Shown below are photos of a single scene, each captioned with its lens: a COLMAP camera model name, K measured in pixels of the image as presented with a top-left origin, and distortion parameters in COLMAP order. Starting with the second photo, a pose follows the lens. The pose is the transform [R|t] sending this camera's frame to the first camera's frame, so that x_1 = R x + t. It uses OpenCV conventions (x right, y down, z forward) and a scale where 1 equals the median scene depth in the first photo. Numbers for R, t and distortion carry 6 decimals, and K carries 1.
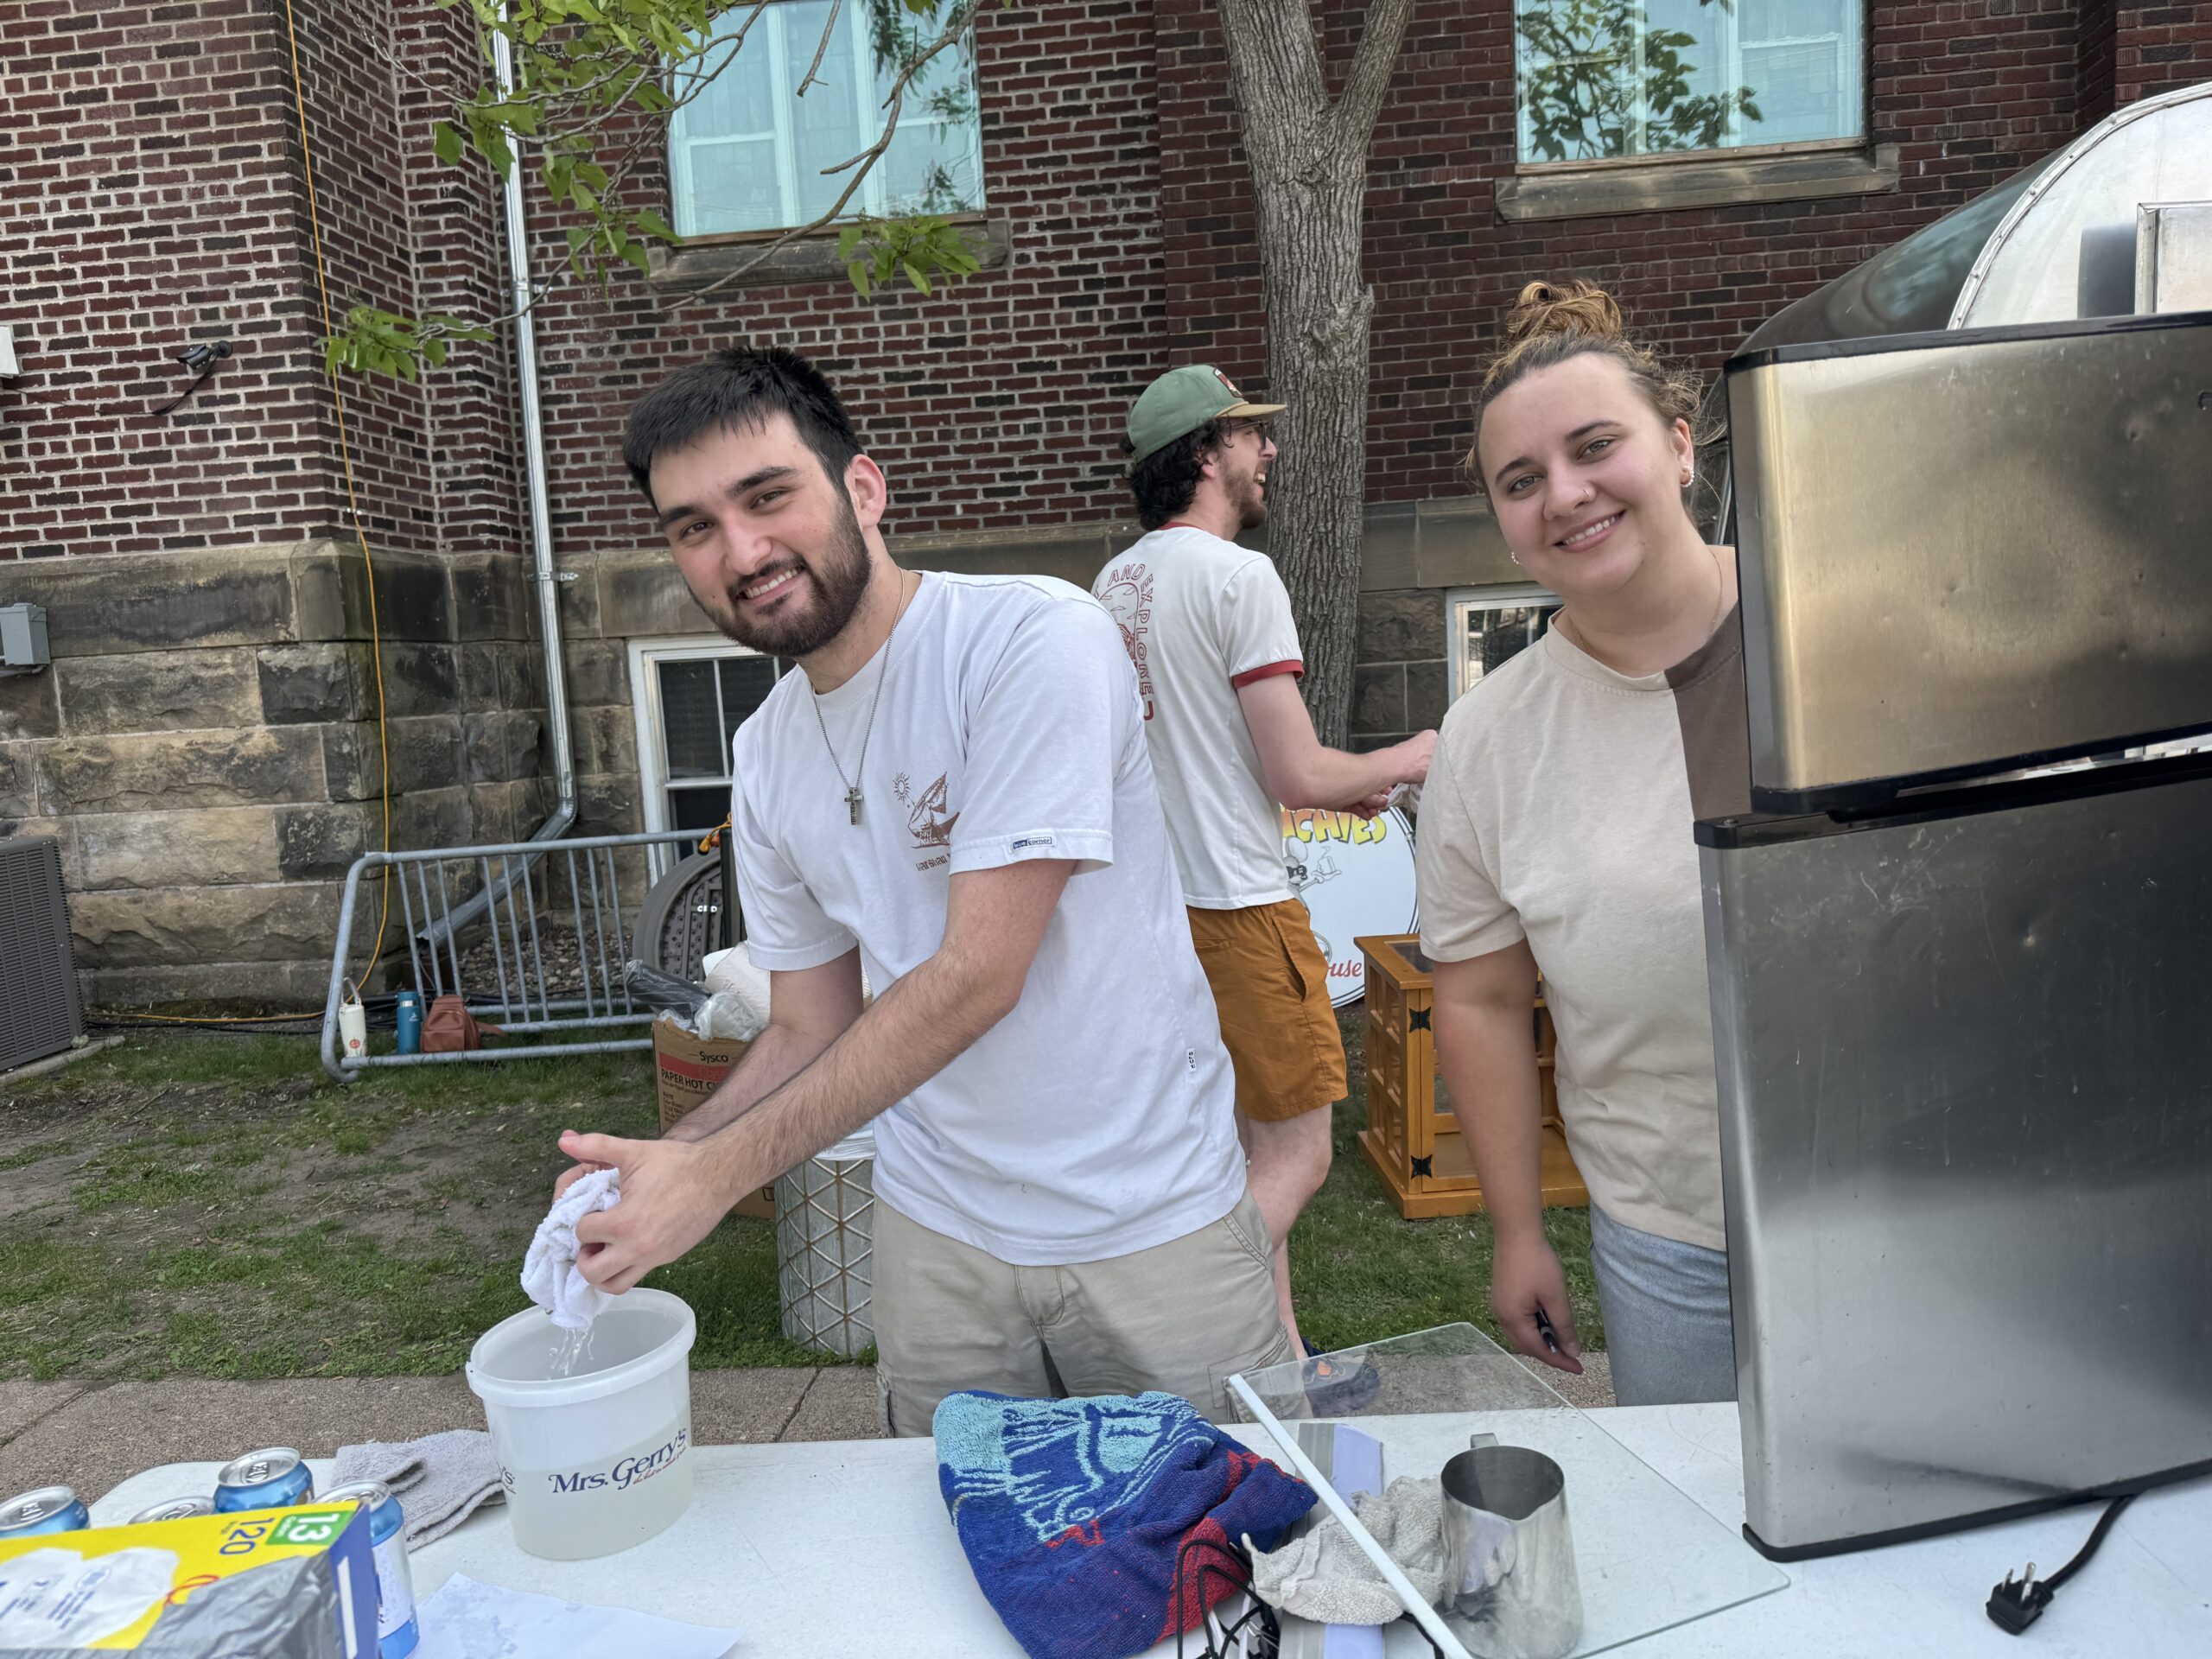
lens RADIAL K [[1549.6, 0, 1116.8], [0, 1549.6, 847.8], [0, 0, 1]] dist [-0.062119, 0.016492]
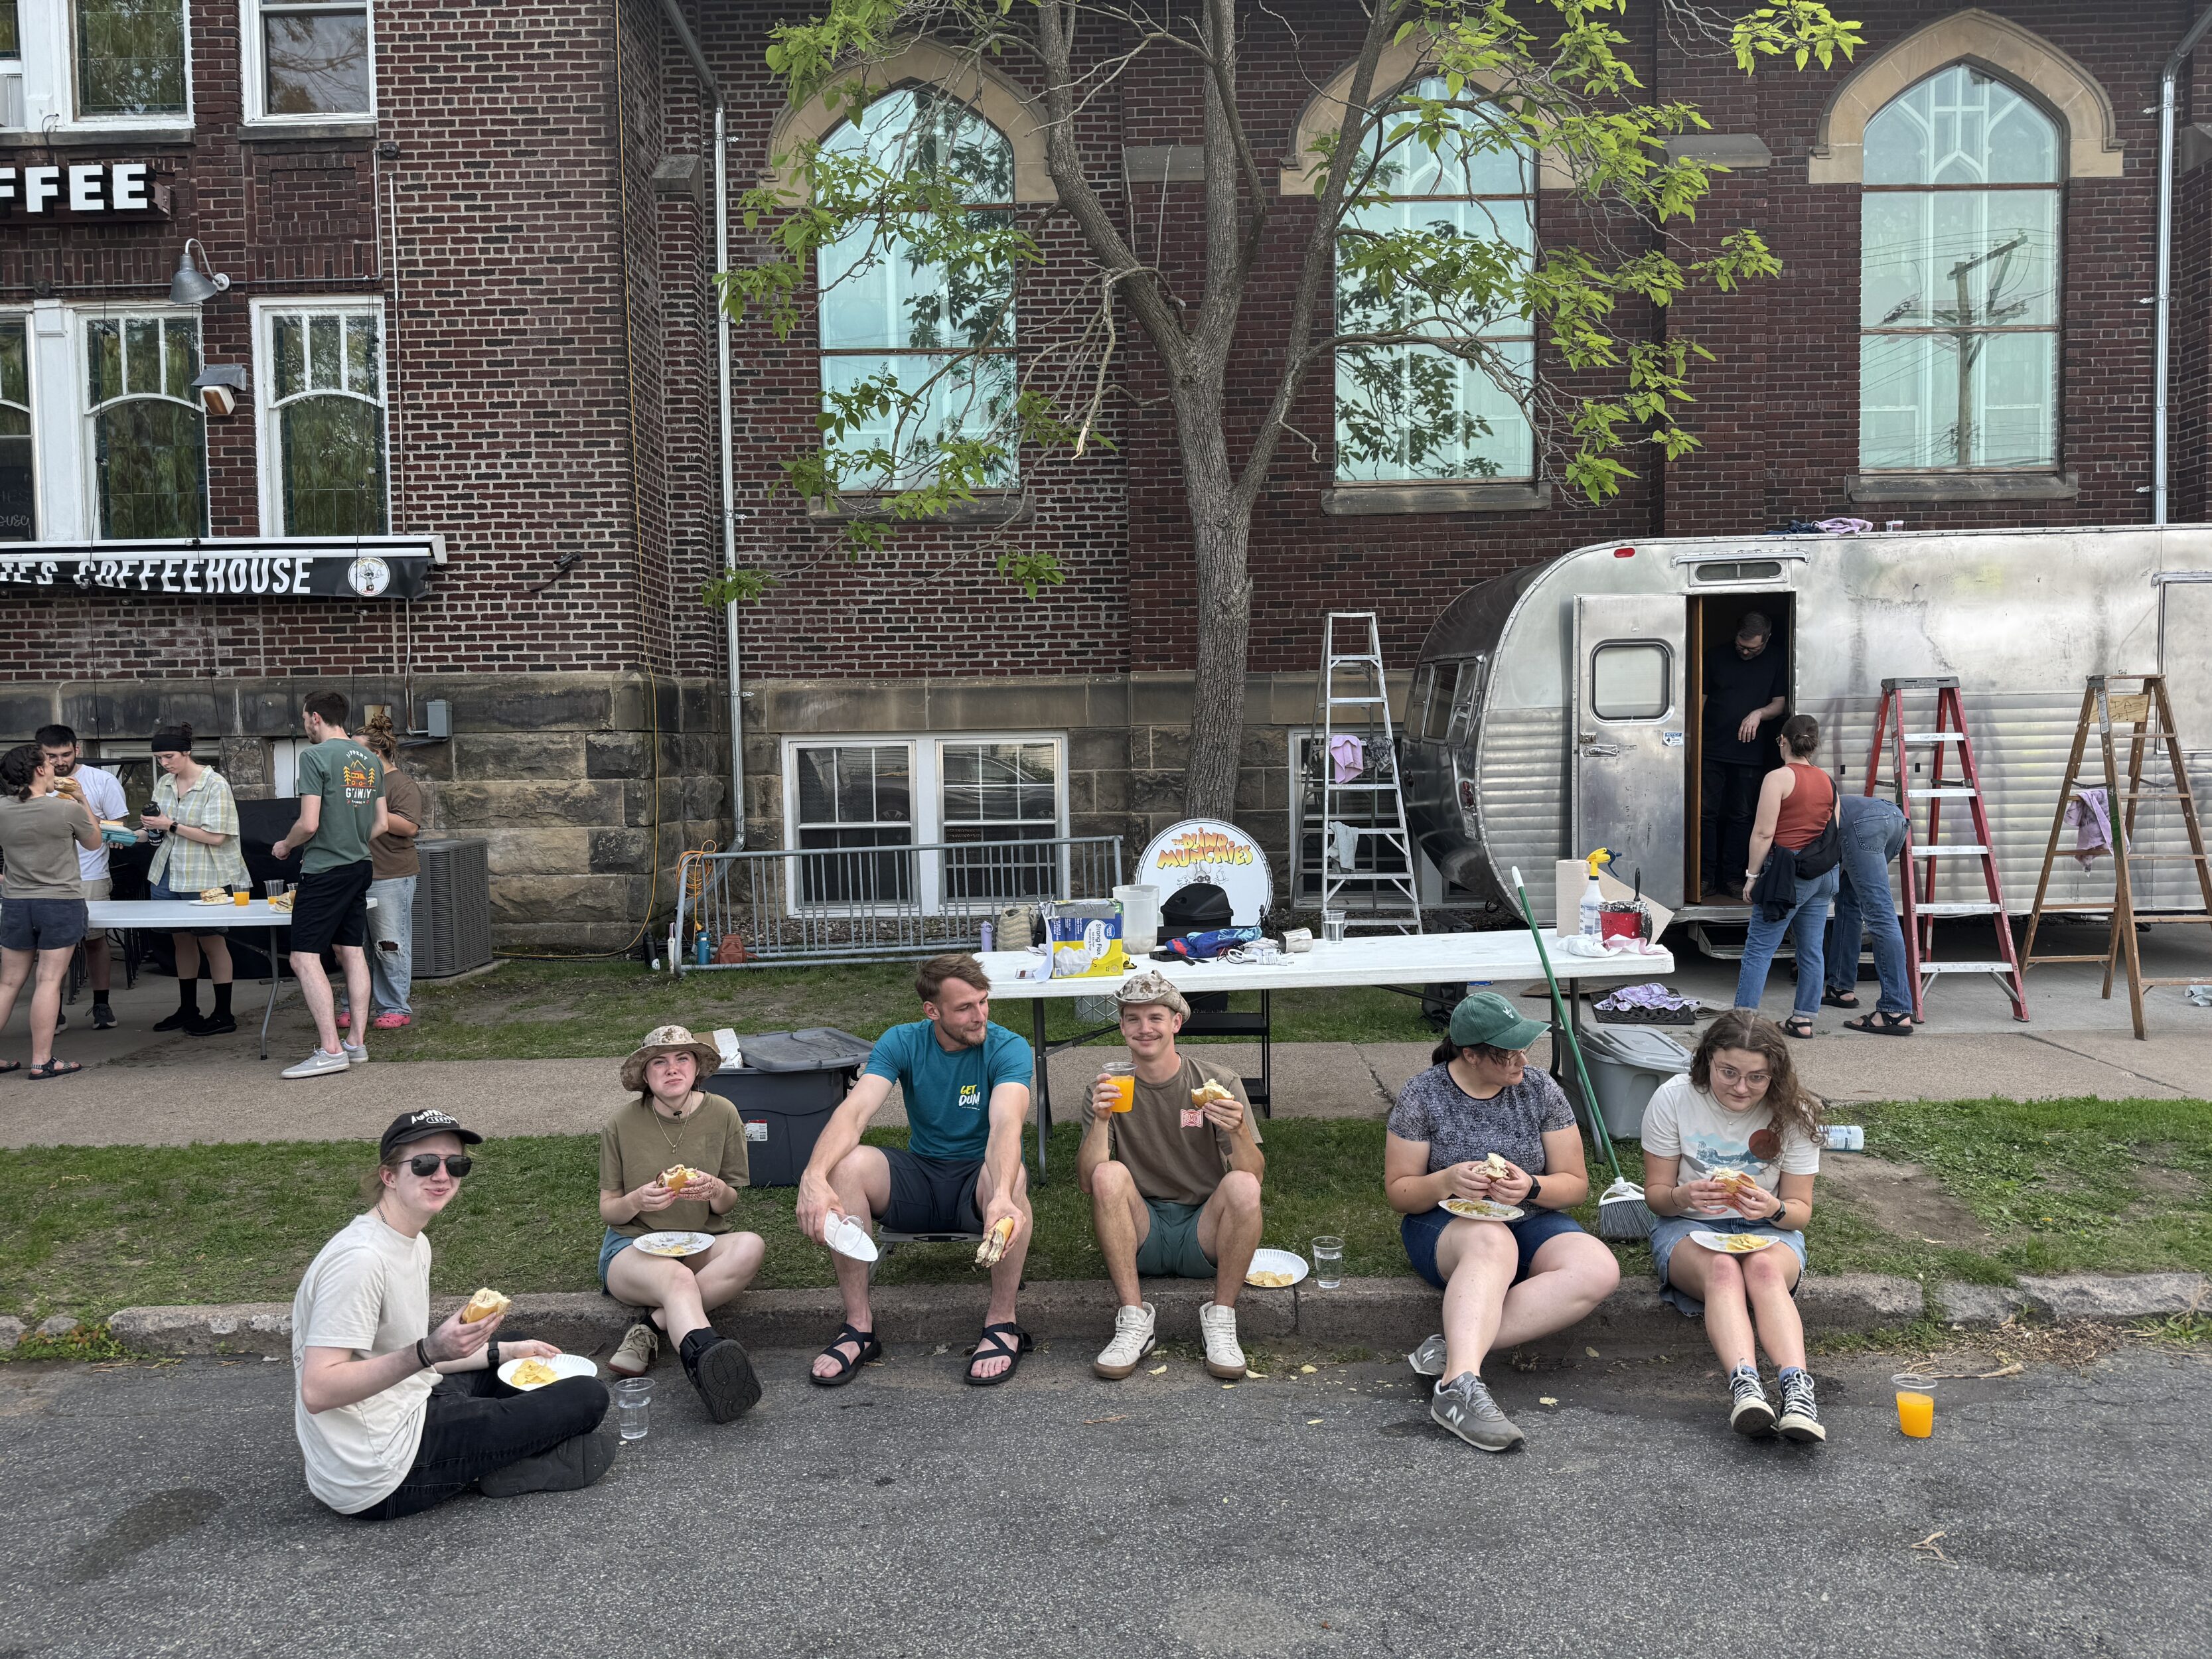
lens RADIAL K [[1549.5, 0, 1099.3], [0, 1549.5, 820.0], [0, 0, 1]] dist [-0.062119, 0.016492]
pose [[0.995732, 0.030613, 0.087068, -0.136847], [-0.024004, 0.996821, -0.075967, 0.072668], [-0.089117, 0.073553, 0.993302, -0.666074]]
